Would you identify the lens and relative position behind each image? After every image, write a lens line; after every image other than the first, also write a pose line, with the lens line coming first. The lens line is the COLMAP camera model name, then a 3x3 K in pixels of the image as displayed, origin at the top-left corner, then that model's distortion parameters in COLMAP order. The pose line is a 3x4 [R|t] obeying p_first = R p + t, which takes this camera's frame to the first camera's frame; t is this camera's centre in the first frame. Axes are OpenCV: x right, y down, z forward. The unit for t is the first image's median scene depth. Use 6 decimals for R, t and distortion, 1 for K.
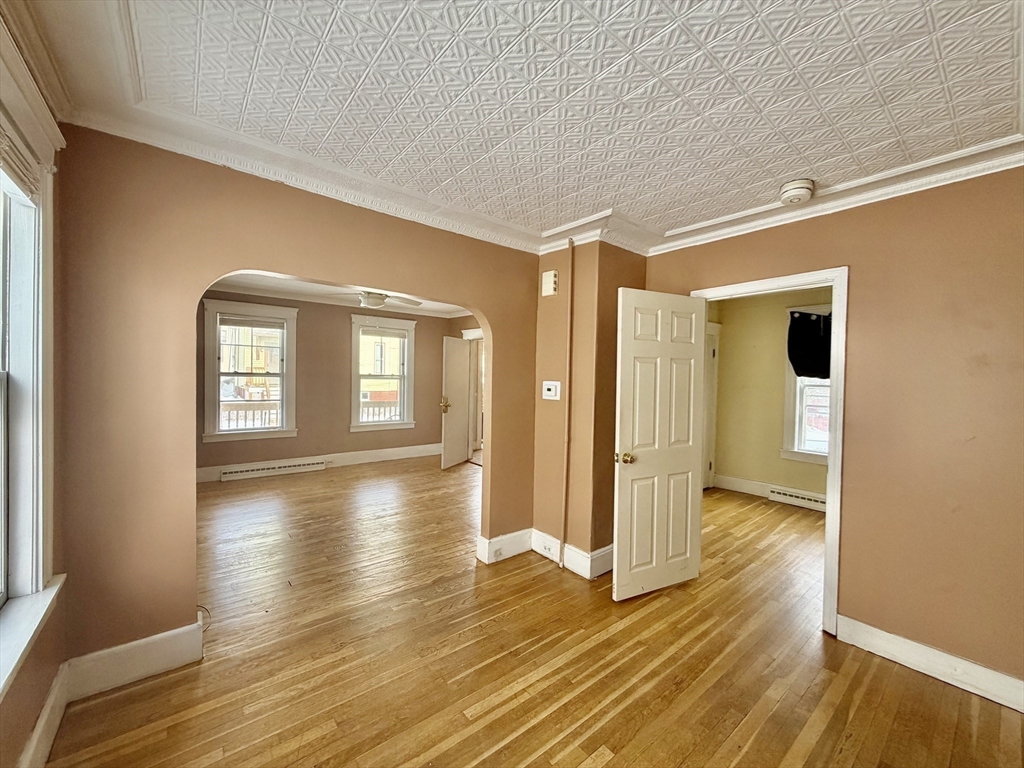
lens RADIAL K [[408.0, 0, 512.6], [0, 408.0, 381.3], [0, 0, 1]] dist [0.000039, -0.000035]
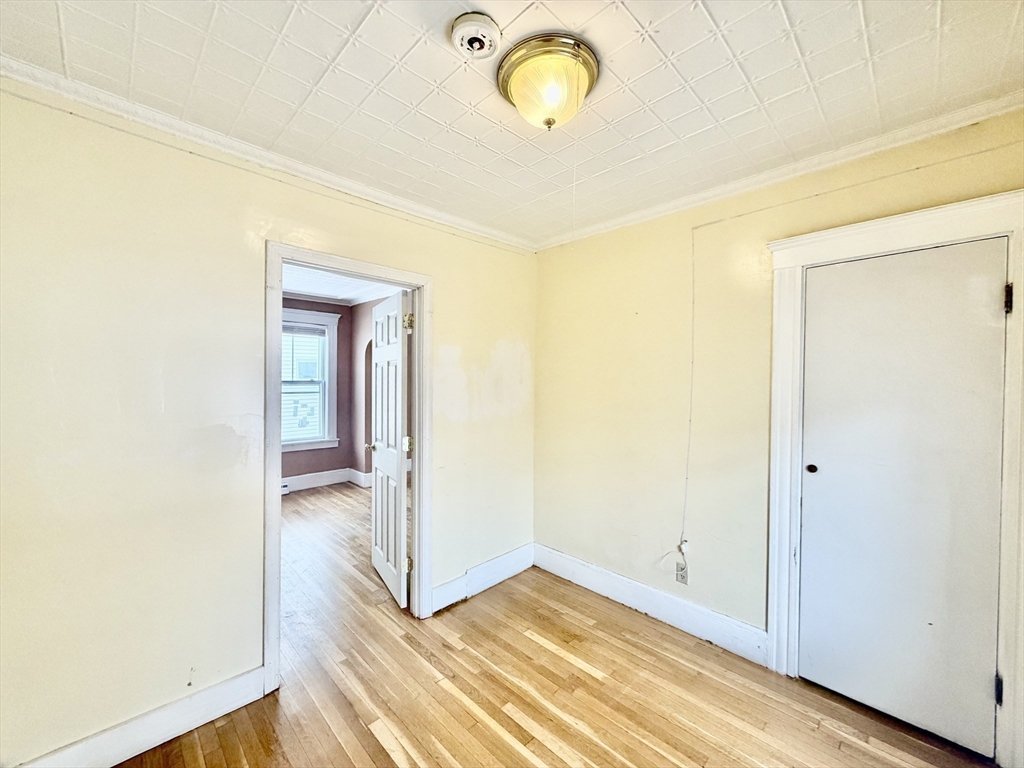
lens RADIAL K [[408.0, 0, 509.7], [0, 408.0, 386.9], [0, 0, 1]] dist [0.000039, -0.000035]
pose [[0.096093, 0.000217, -0.995372, 0.848070], [-0.022532, 0.999744, -0.001958, 0.002438], [0.995117, 0.022616, 0.096073, 0.717387]]
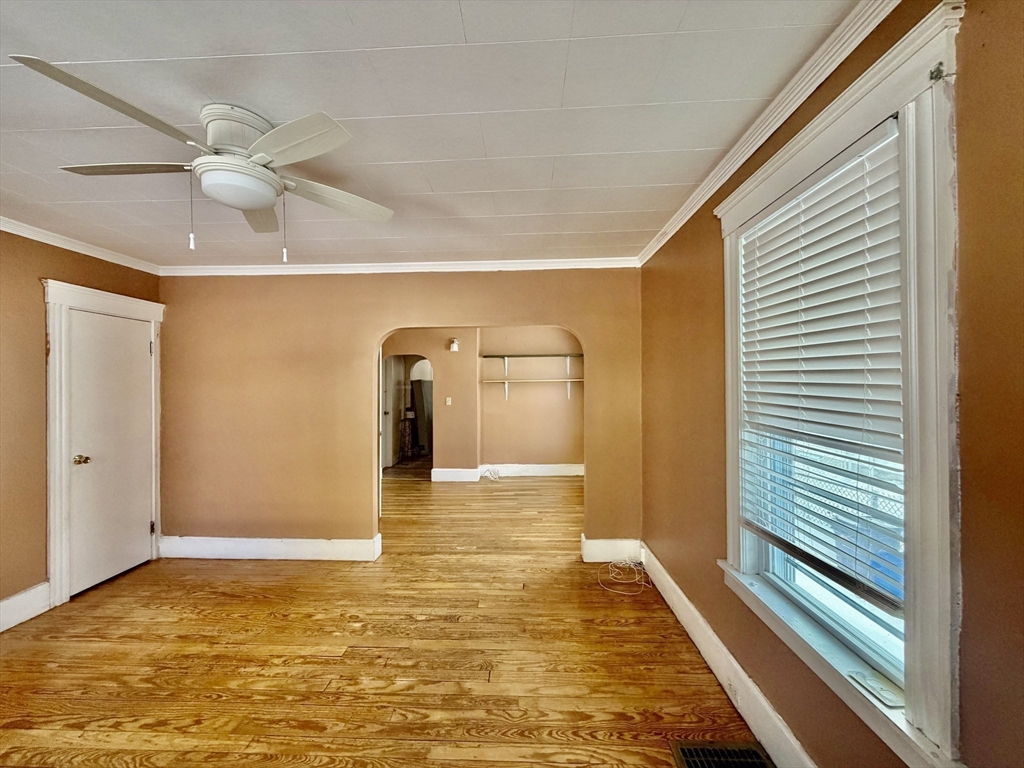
lens RADIAL K [[408.0, 0, 508.8], [0, 408.0, 384.8], [0, 0, 1]] dist [0.000039, -0.000035]
pose [[-0.748820, -0.018867, 0.662504, -0.713607], [-0.002275, 0.999662, 0.025897, -0.036184], [-0.662769, 0.017885, -0.748610, 1.067494]]
